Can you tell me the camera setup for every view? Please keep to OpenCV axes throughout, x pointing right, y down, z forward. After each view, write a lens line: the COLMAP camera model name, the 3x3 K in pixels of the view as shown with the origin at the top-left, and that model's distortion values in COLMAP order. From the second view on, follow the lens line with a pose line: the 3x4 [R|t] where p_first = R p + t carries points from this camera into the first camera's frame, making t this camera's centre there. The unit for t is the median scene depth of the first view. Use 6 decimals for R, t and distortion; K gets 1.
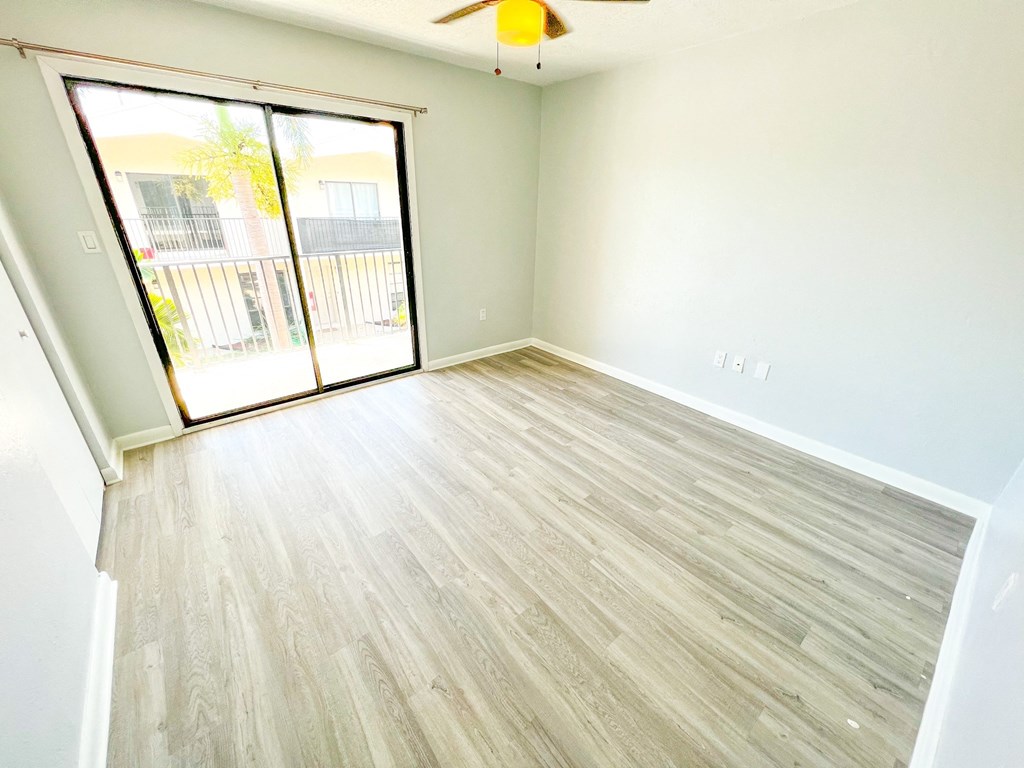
lens RADIAL K [[409.0, 0, 509.7], [0, 409.0, 385.8], [0, 0, 1]] dist [-0.002793, 0.000873]
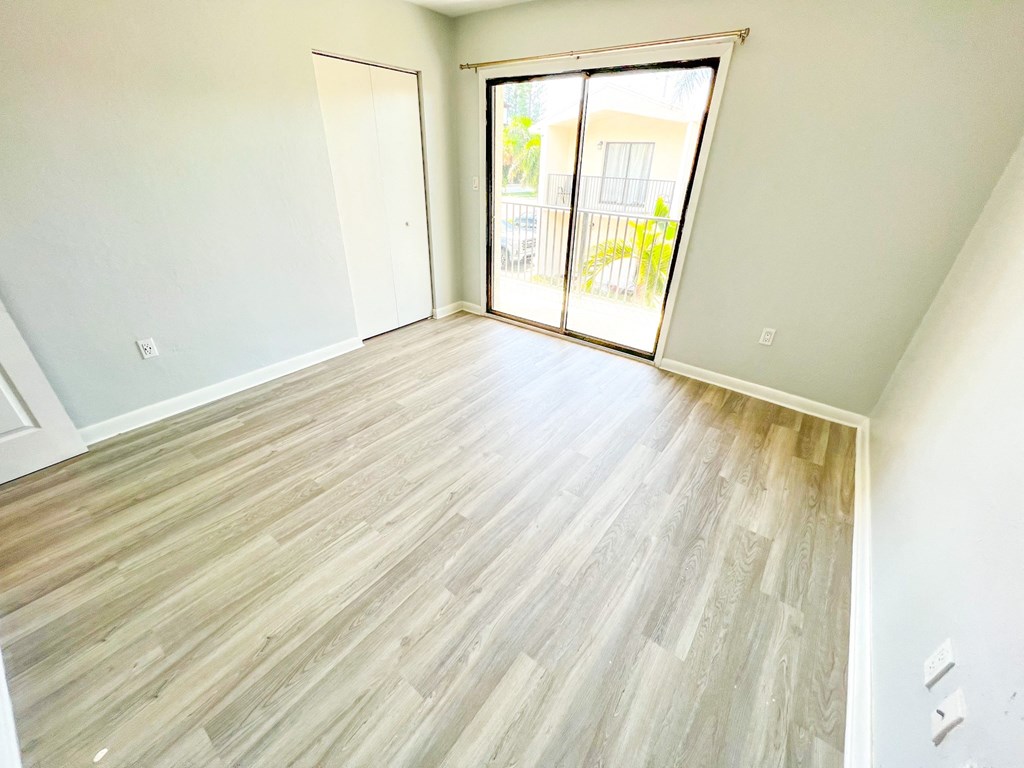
lens RADIAL K [[409.0, 0, 508.1], [0, 409.0, 383.2], [0, 0, 1]] dist [-0.002793, 0.000873]
pose [[0.224681, 0.463009, -0.857404, 0.850817], [-0.421398, 0.839536, 0.342933, -0.300912], [0.878602, 0.284258, 0.383739, 0.723464]]
